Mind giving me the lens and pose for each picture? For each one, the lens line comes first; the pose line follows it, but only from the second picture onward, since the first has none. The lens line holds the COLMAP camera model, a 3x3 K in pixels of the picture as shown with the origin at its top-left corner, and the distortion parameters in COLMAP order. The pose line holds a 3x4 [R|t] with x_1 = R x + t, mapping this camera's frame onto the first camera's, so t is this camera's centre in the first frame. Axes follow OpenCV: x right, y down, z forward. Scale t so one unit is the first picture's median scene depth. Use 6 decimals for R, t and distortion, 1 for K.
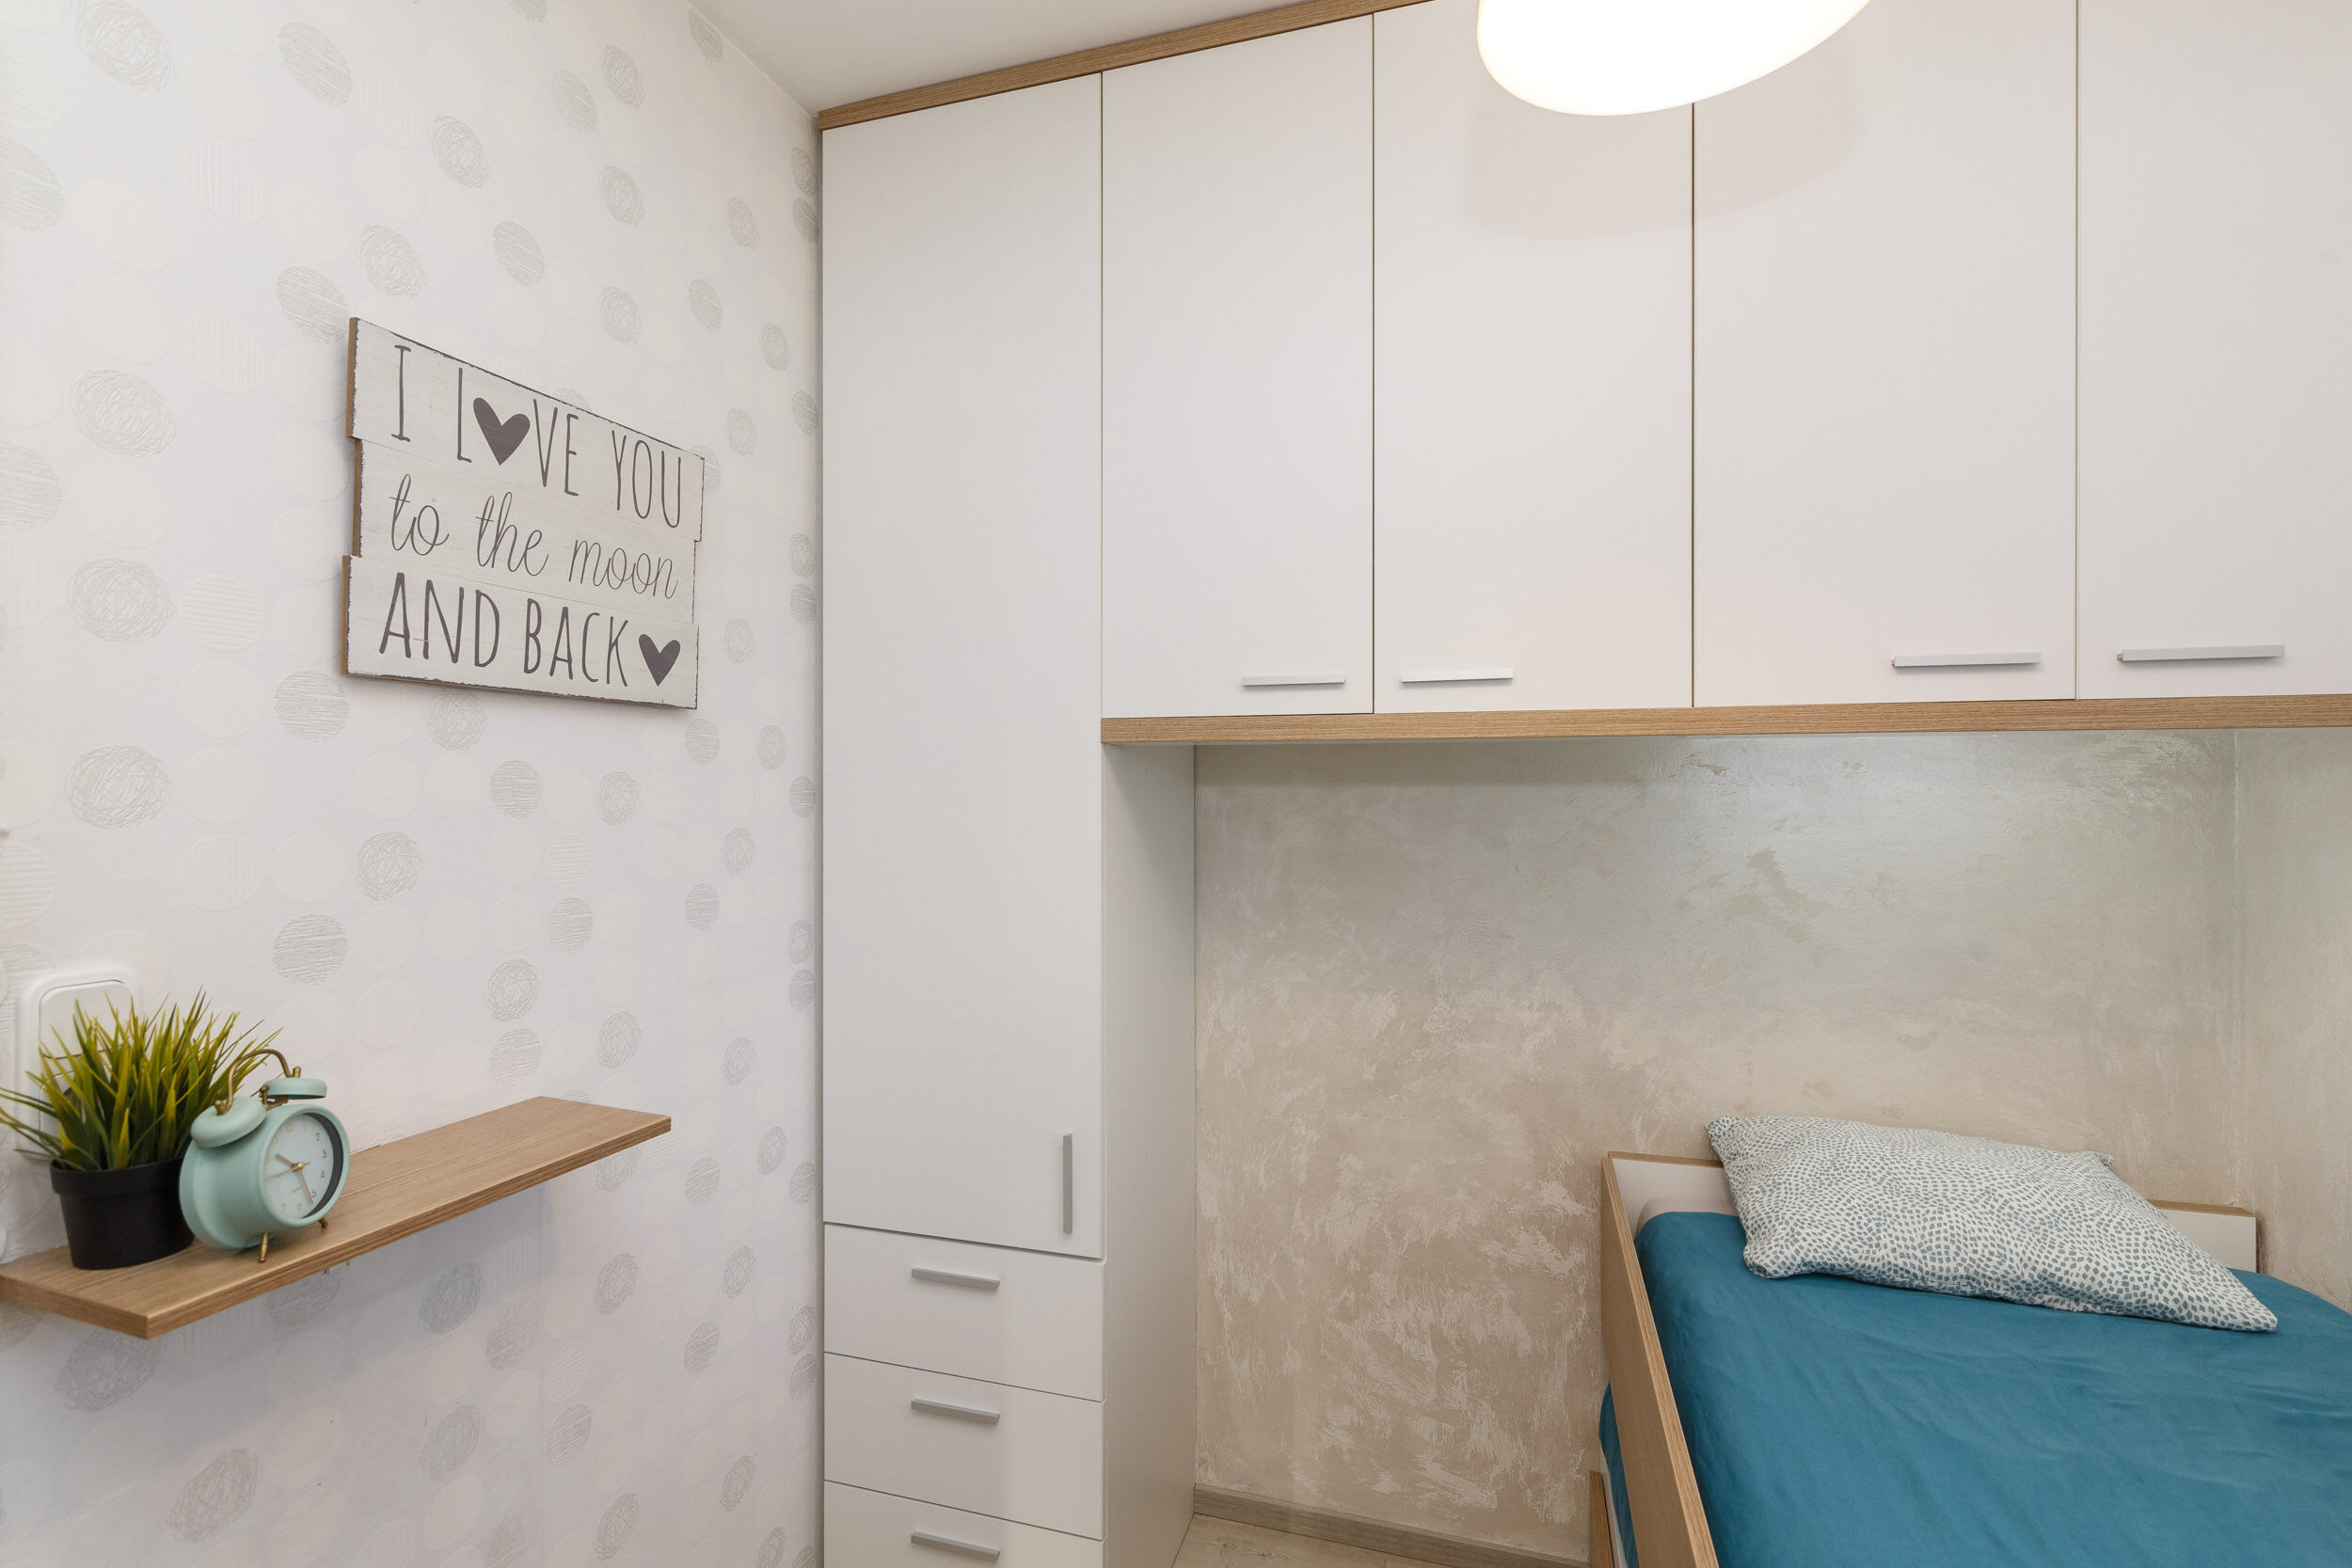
lens RADIAL K [[1010.4, 0, 1179.4], [0, 1010.4, 804.5], [0, 0, 1]] dist [0.001990, -0.001466]
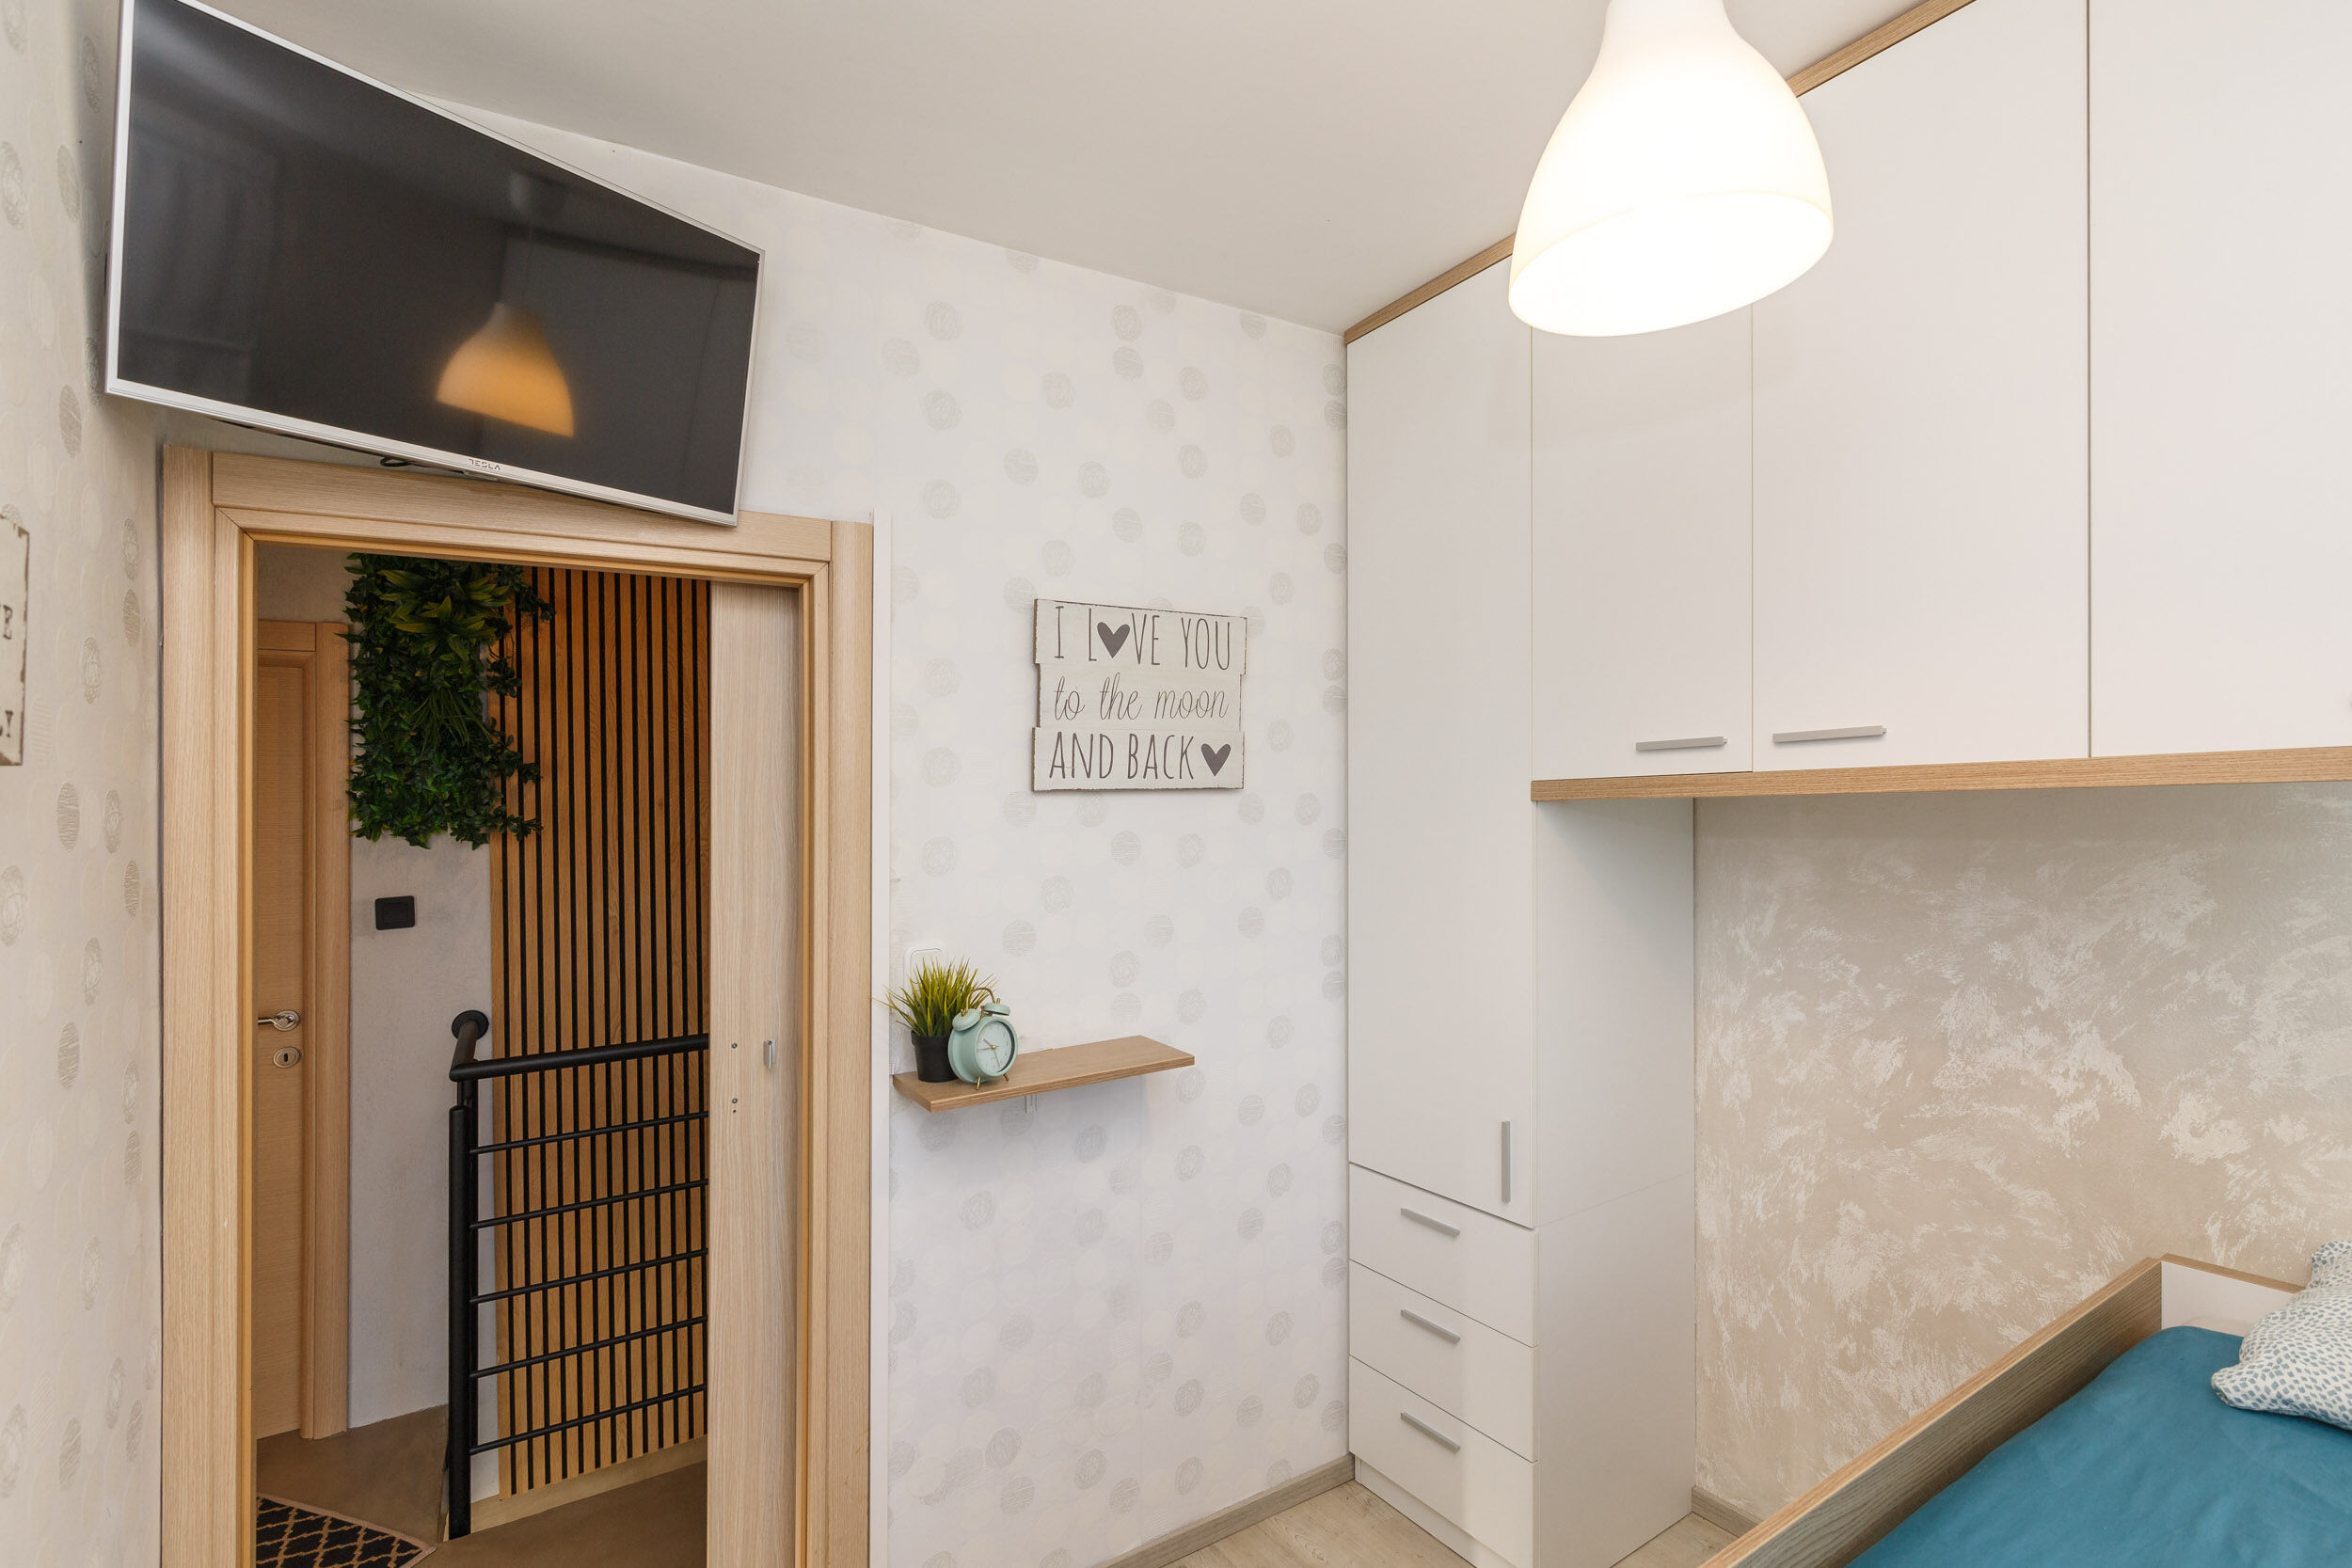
lens RADIAL K [[1010.4, 0, 1290.7], [0, 1010.4, 802.8], [0, 0, 1]] dist [0.001990, -0.001466]
pose [[0.824993, -0.020986, -0.564753, 0.331355], [0.012791, 0.999748, -0.018464, -0.036148], [0.564998, 0.008009, 0.825053, -0.143519]]
